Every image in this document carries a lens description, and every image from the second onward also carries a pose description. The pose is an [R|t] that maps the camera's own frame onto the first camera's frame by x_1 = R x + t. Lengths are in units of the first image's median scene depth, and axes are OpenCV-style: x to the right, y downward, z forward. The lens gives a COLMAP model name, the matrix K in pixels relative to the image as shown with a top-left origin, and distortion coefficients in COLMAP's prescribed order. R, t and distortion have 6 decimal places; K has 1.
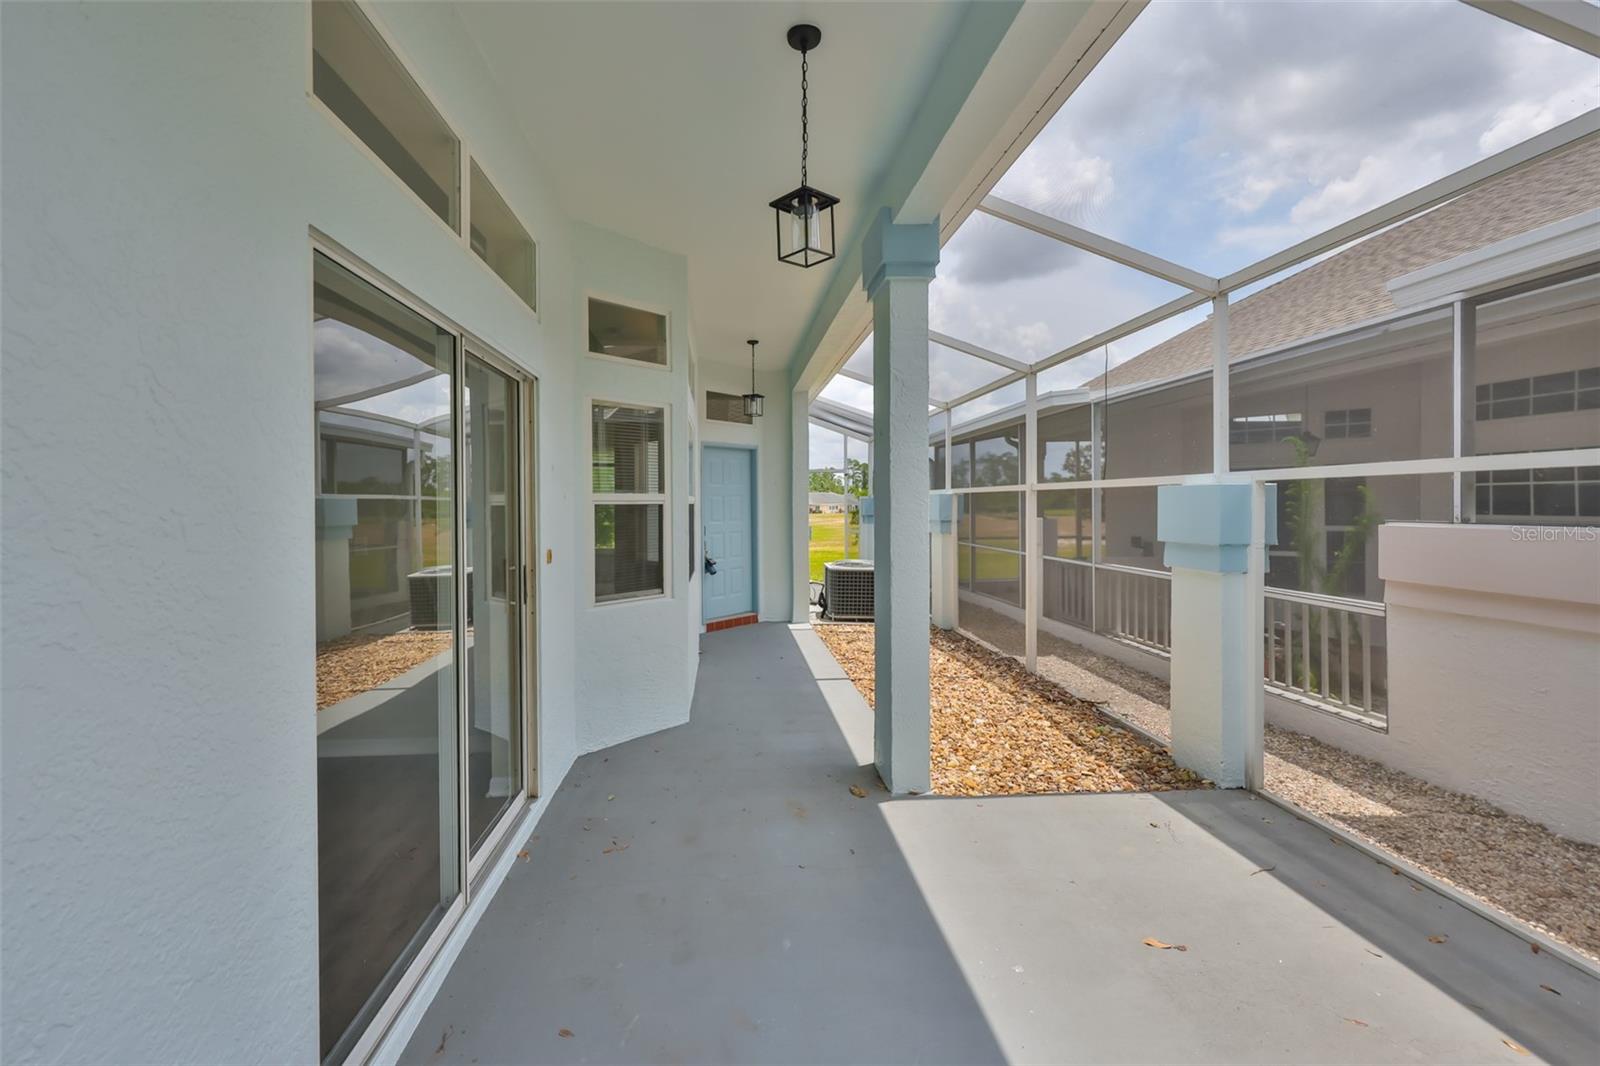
lens RADIAL K [[694.6, 0, 795.2], [0, 694.6, 512.0], [0, 0, 1]] dist [-0.000197, -0.000227]
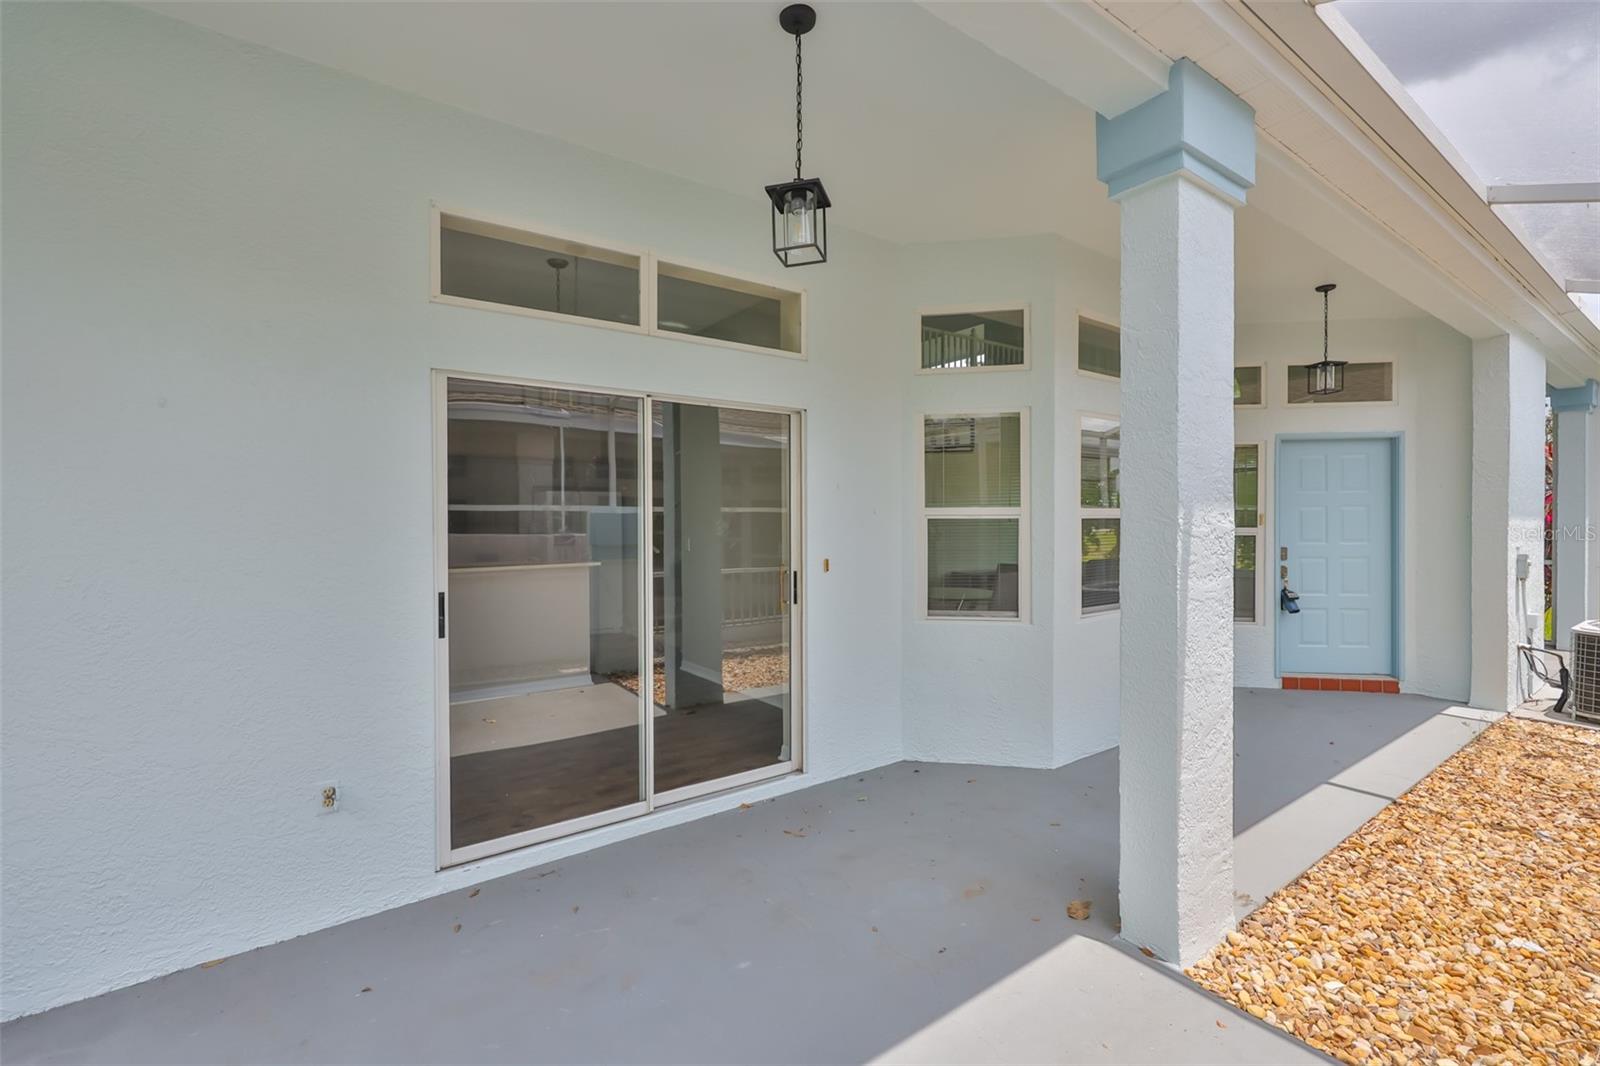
lens RADIAL K [[709.3, 0, 800.5], [0, 709.3, 526.5], [0, 0, 1]] dist [-0.000499, -0.000098]
pose [[0.511531, 0.017662, -0.859083, 0.491352], [-0.012123, 0.999838, 0.013337, -0.010645], [0.859179, 0.003593, 0.511662, 0.303535]]
